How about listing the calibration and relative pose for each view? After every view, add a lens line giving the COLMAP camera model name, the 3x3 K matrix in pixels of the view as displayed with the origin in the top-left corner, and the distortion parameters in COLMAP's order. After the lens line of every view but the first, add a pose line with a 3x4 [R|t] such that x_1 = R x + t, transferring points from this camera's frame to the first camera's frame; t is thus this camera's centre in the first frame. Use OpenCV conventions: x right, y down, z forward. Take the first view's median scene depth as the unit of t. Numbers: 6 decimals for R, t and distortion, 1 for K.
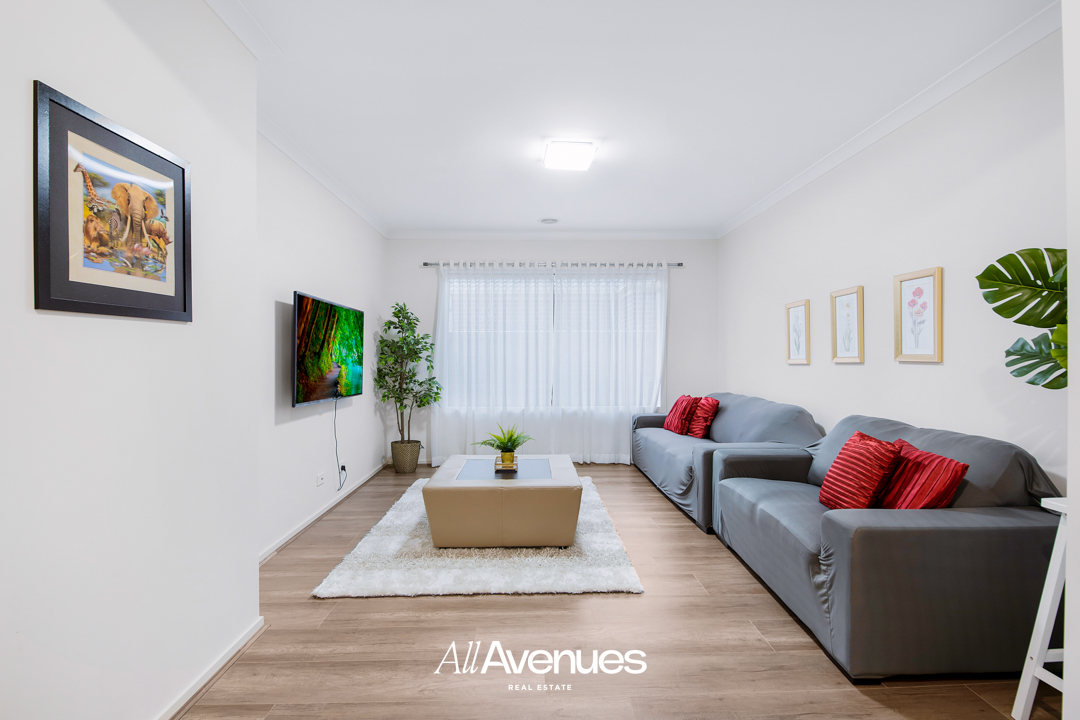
lens RADIAL K [[519.8, 0, 540.7], [0, 519.8, 358.8], [0, 0, 1]] dist [-0.002421, 0.000324]
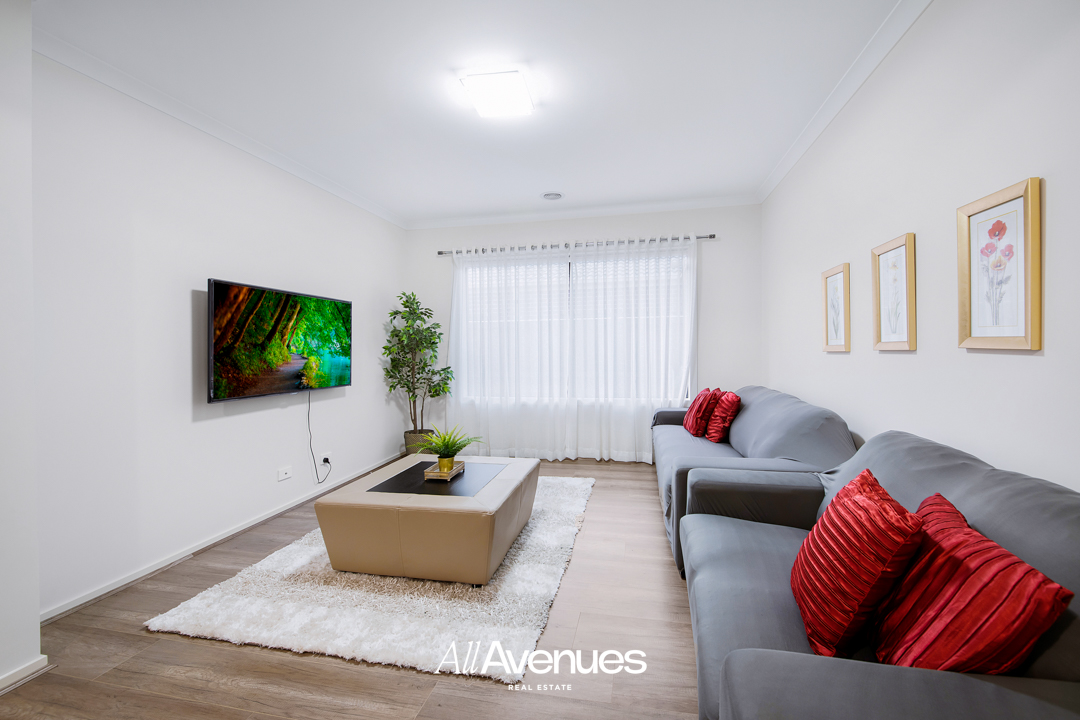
lens RADIAL K [[437.7, 0, 575.6], [0, 437.7, 350.5], [0, 0, 1]] dist [-0.009817, -0.003296]
pose [[0.973408, -0.008290, -0.228929, 0.312538], [0.010853, 0.999892, 0.009939, -0.001985], [0.228822, -0.012159, 0.973392, 0.348061]]
